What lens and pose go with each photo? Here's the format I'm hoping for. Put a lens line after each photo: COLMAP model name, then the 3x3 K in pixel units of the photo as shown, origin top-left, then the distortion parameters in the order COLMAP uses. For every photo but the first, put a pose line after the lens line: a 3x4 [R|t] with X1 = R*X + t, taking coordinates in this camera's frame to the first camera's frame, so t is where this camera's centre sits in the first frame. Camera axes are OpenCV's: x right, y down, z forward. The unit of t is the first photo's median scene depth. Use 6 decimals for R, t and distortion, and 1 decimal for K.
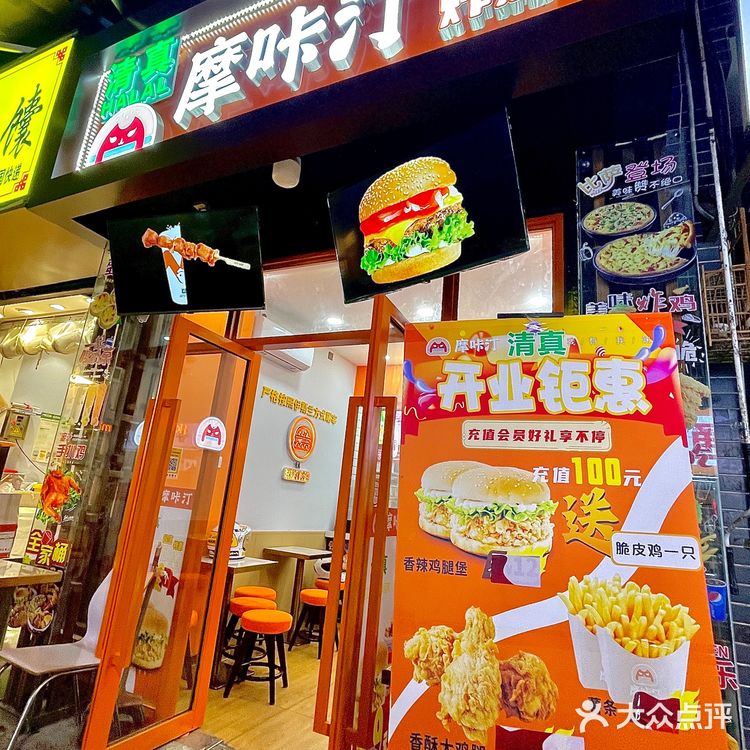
lens RADIAL K [[482.6, 0, 375.0], [0, 482.6, 375.0], [0, 0, 1]] dist [-0.020276, -0.000001]
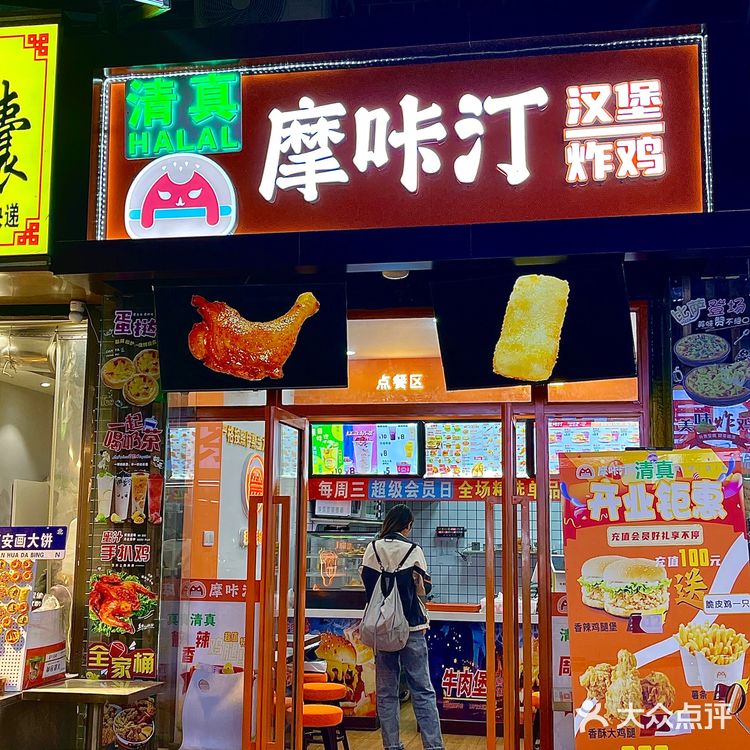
lens RADIAL K [[1104.4, 0, 375.0], [0, 1104.4, 375.0], [0, 0, 1]] dist [-0.002013, -0.058004]
pose [[0.964448, -0.044759, 0.260454, -1.280246], [0.010550, 0.991288, 0.131287, -0.769401], [-0.264061, -0.123872, 0.956518, -1.842094]]
